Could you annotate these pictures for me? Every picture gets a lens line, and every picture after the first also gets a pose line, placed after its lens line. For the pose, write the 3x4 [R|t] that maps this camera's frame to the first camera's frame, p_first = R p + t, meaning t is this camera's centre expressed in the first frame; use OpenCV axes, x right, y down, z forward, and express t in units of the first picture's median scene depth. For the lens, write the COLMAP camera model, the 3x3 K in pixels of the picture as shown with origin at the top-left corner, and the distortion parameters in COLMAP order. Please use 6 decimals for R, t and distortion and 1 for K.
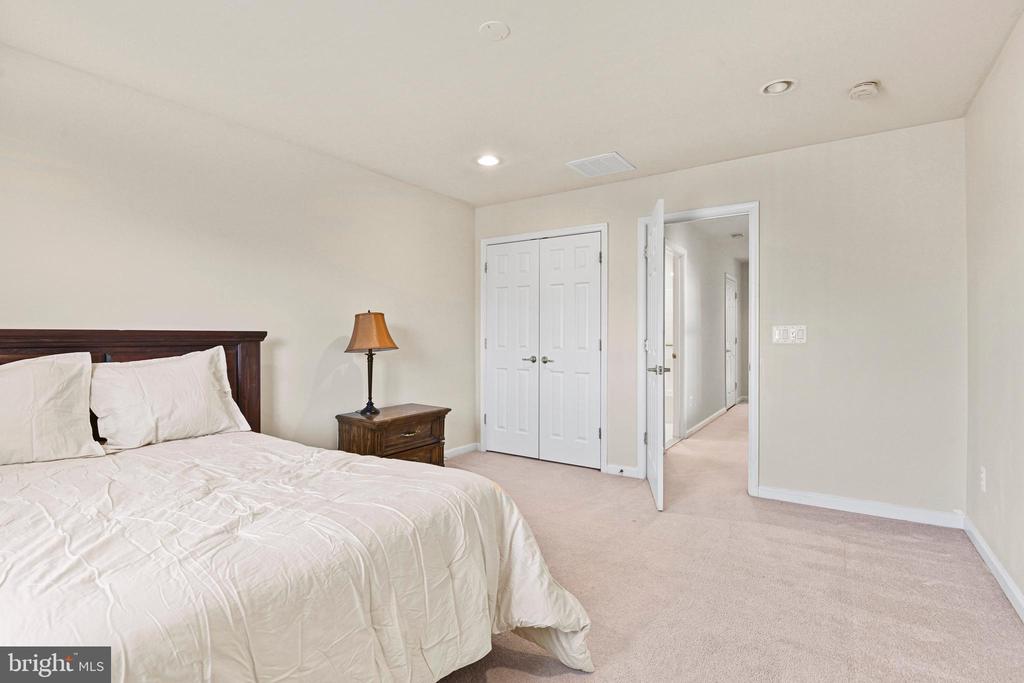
lens RADIAL K [[483.4, 0, 512.0], [0, 483.4, 341.5], [0, 0, 1]] dist [-0.001470, -0.014514]
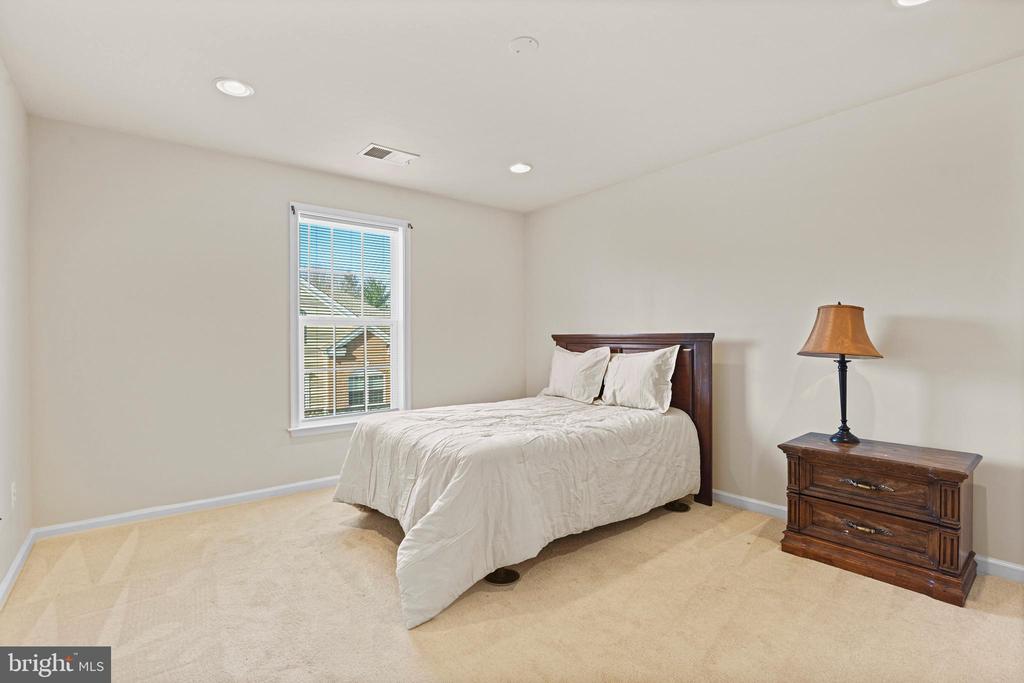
lens RADIAL K [[483.4, 0, 512.0], [0, 483.4, 341.5], [0, 0, 1]] dist [-0.001470, -0.014514]
pose [[-0.301925, 0.010517, -0.953274, 0.562455], [-0.003845, 0.999918, 0.012249, -0.010715], [0.953324, 0.007364, -0.301860, 0.745860]]
